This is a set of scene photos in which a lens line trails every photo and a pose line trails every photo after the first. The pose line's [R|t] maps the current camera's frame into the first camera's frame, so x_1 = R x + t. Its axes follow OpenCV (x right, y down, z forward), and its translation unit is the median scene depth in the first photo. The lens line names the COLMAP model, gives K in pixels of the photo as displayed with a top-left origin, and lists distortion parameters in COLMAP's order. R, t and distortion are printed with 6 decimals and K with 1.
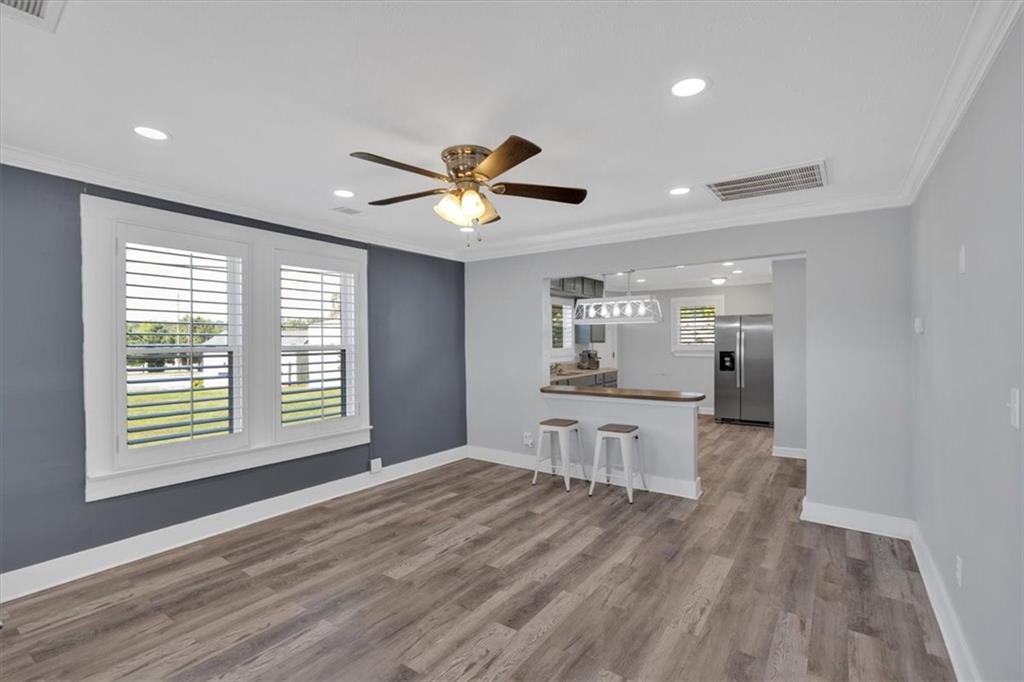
lens RADIAL K [[461.4, 0, 513.4], [0, 461.4, 343.6], [0, 0, 1]] dist [-0.005668, 0.001942]
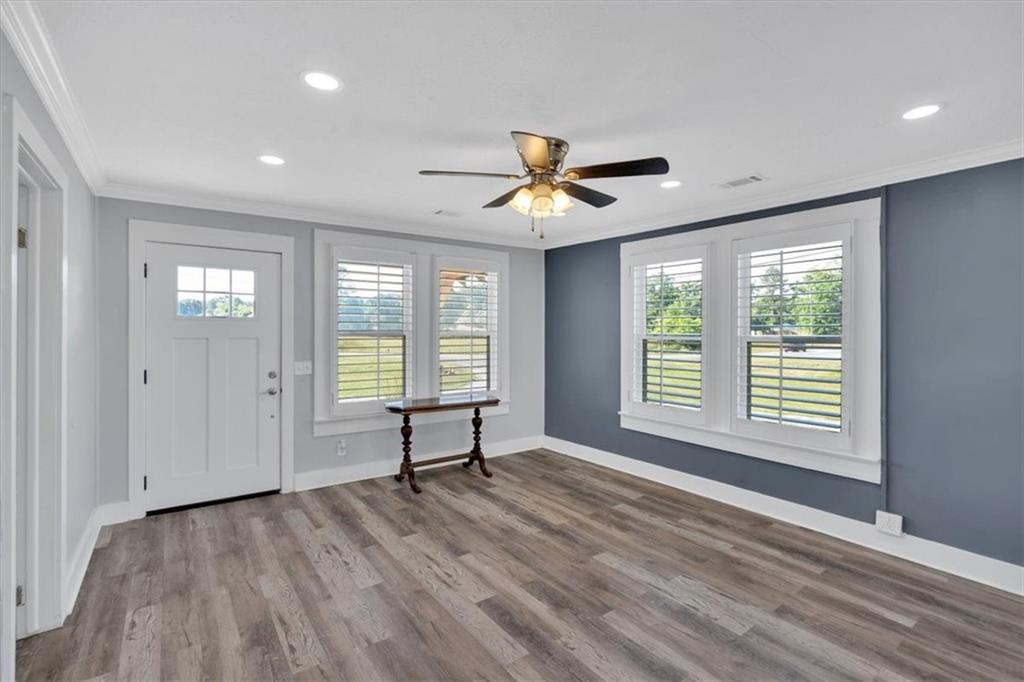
lens RADIAL K [[461.4, 0, 505.6], [0, 461.4, 336.3], [0, 0, 1]] dist [-0.005668, 0.001942]
pose [[-0.316894, 0.010341, -0.948405, 0.729403], [-0.008719, 0.999867, 0.013815, -0.007327], [0.948421, 0.012647, -0.316761, 1.028559]]
